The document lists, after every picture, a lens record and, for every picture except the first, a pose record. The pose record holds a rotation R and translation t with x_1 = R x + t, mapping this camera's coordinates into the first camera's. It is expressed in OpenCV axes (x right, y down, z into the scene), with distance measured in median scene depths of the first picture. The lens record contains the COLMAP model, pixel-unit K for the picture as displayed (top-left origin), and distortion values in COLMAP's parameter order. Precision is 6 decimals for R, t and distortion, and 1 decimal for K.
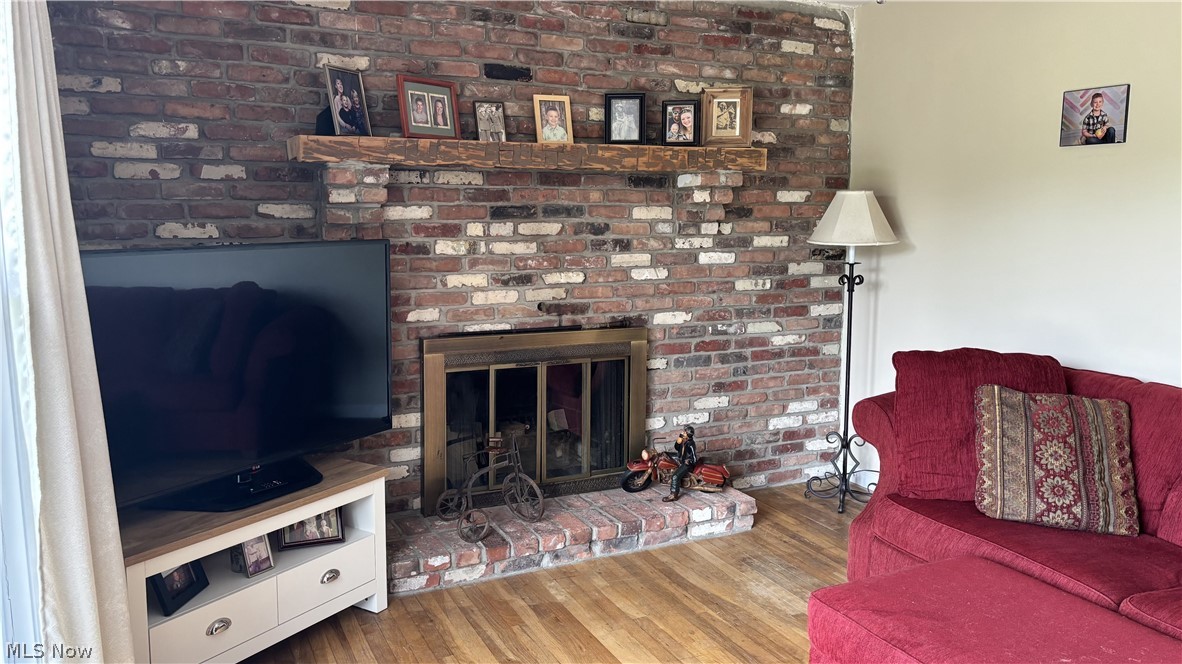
lens RADIAL K [[885.1, 0, 591.0], [0, 885.1, 332.0], [0, 0, 1]] dist [0.048081, -0.079686]
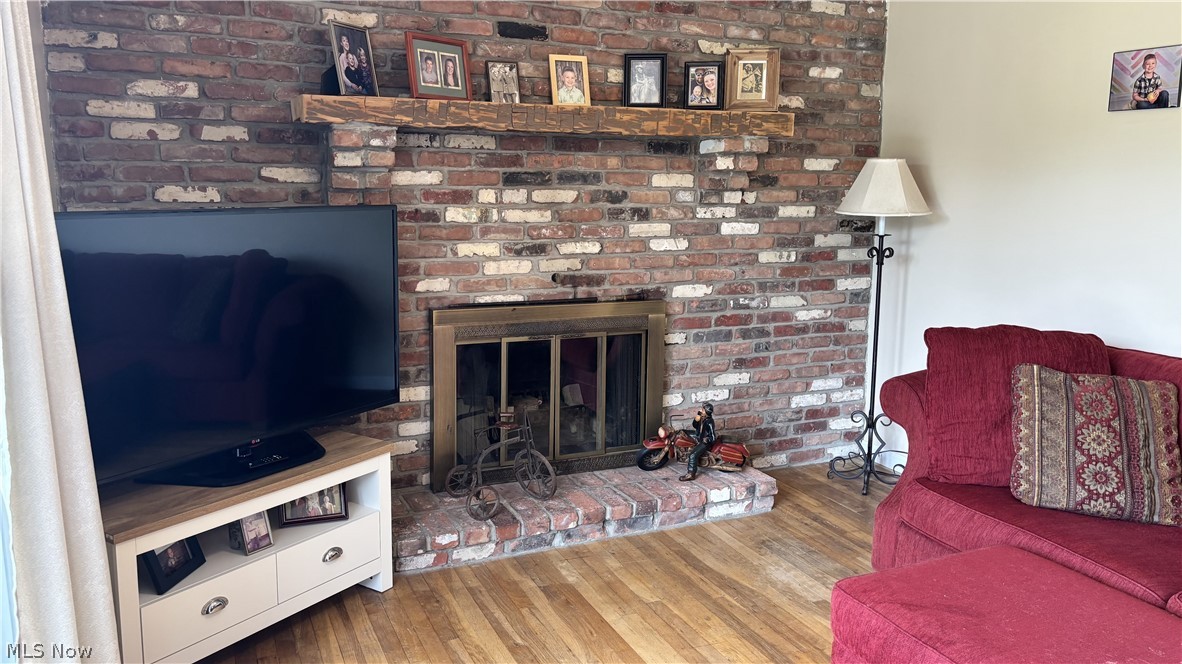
lens RADIAL K [[885.1, 0, 591.0], [0, 885.1, 332.0], [0, 0, 1]] dist [0.048081, -0.079686]
pose [[0.999672, 0.010762, -0.023228, 0.005244], [-0.010074, 0.999513, 0.029548, 0.001702], [0.023535, -0.029304, 0.999293, 0.038249]]
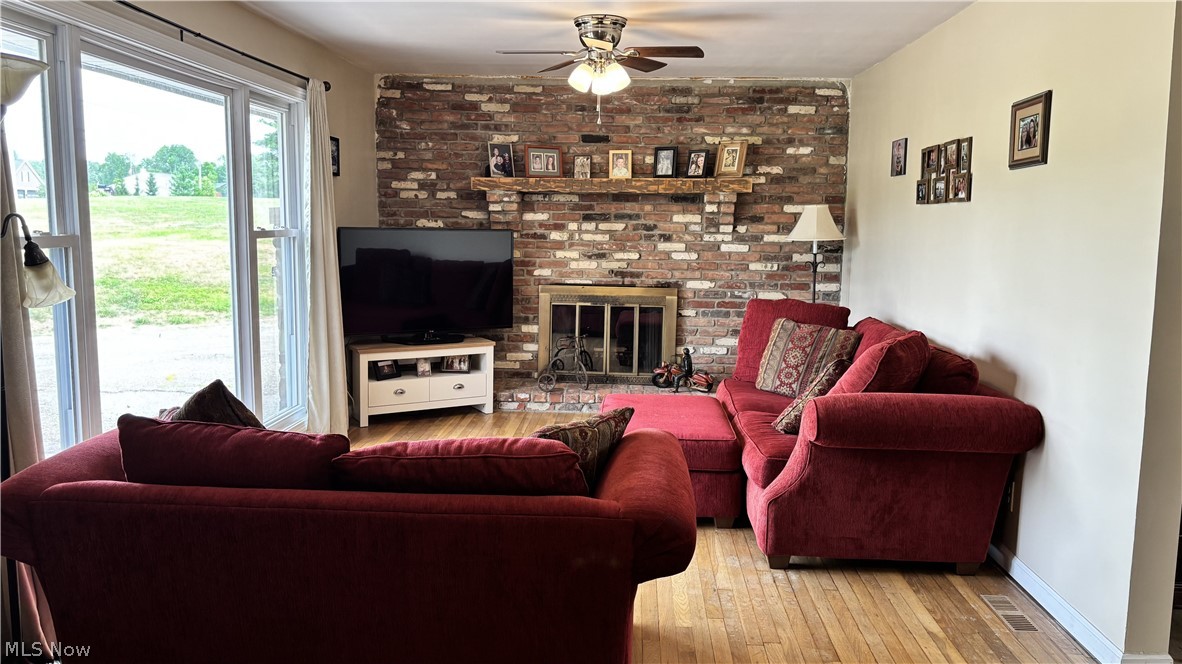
lens RADIAL K [[885.1, 0, 591.0], [0, 885.1, 332.0], [0, 0, 1]] dist [0.048081, -0.079686]
pose [[0.880668, 0.069591, -0.468594, 0.729591], [-0.076903, 0.997032, 0.003540, 0.085407], [0.467450, 0.032919, 0.883407, -0.539291]]
